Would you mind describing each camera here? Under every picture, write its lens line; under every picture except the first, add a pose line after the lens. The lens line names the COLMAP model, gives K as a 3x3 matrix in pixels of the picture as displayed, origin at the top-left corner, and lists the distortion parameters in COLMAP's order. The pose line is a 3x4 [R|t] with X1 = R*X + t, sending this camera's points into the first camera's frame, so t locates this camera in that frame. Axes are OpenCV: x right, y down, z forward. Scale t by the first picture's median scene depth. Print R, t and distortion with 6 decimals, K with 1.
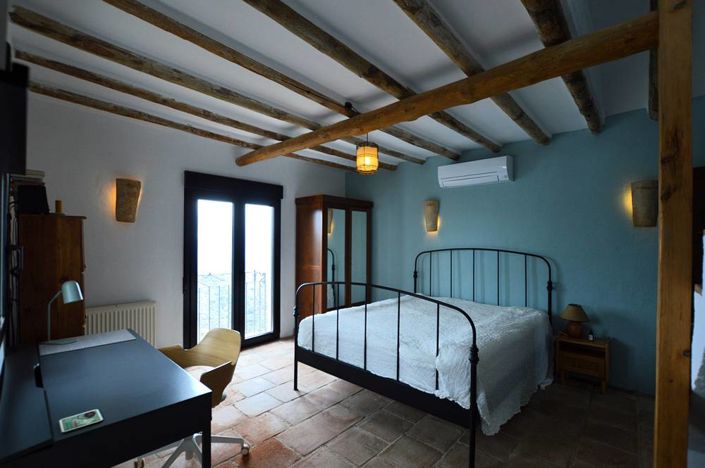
lens RADIAL K [[312.5, 0, 349.2], [0, 312.5, 240.5], [0, 0, 1]] dist [-0.026184, 0.000312]
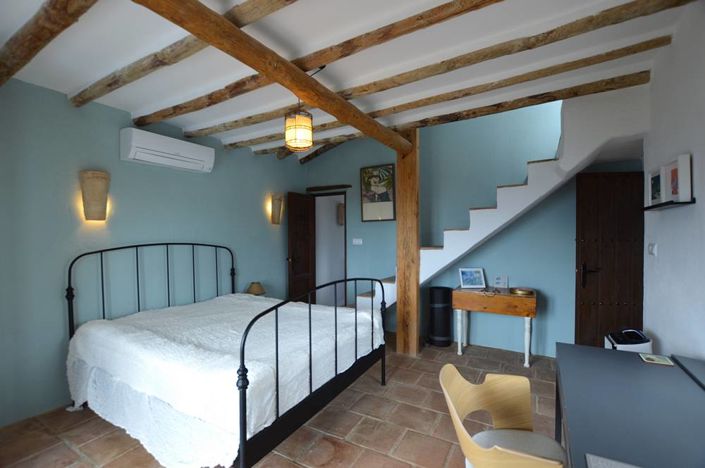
lens RADIAL K [[312.5, 0, 349.2], [0, 312.5, 240.5], [0, 0, 1]] dist [-0.026184, 0.000312]
pose [[-0.195707, -0.019253, 0.980473, -0.514775], [0.013417, 0.999661, 0.022308, 0.006414], [-0.980571, 0.017521, -0.195382, 0.704910]]
